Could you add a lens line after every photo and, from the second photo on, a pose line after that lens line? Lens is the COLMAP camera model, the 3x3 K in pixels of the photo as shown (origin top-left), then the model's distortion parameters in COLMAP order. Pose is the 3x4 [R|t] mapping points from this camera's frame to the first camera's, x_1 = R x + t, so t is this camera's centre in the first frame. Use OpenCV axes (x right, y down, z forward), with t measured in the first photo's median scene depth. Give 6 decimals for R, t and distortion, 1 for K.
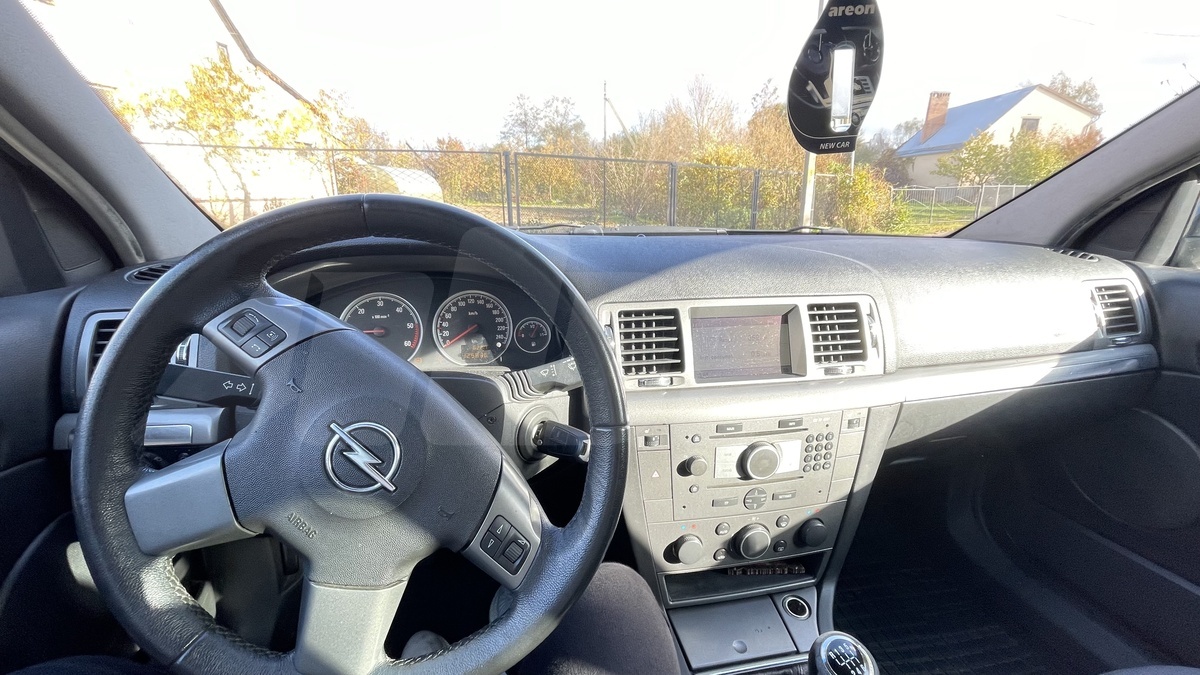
lens RADIAL K [[482.8, 0, 600.0], [0, 482.8, 337.5], [0, 0, 1]] dist [-0.016894, 0.000023]
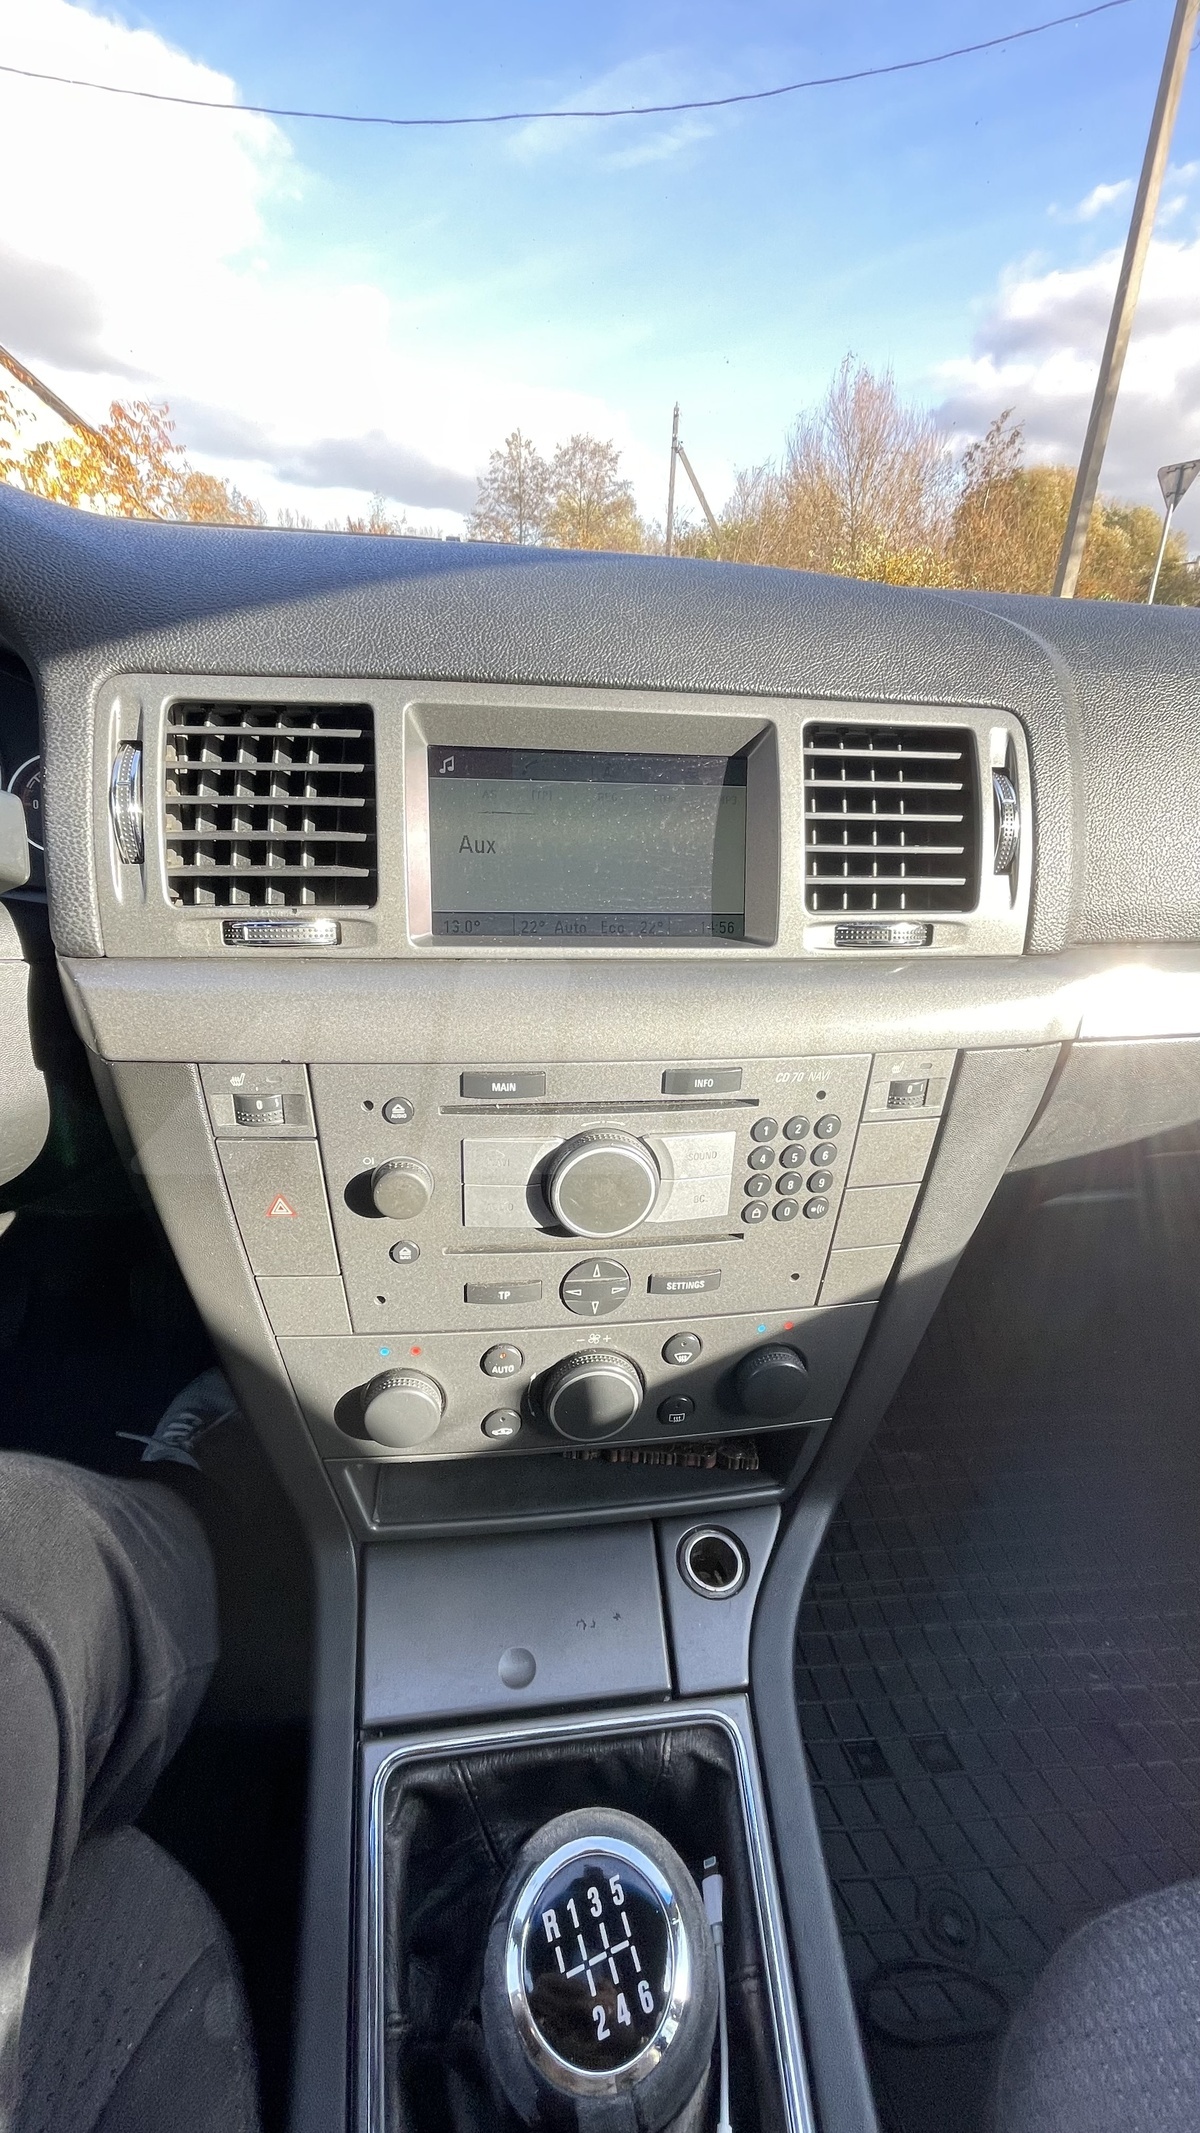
lens RADIAL K [[871.1, 0, 600.0], [0, 871.1, 1066.5], [0, 0, 1]] dist [0.000989, 0.000047]
pose [[0.998159, 0.052976, -0.029527, 0.327194], [-0.047450, 0.985347, 0.163828, 0.069428], [0.037773, -0.162126, 0.986047, 0.386379]]
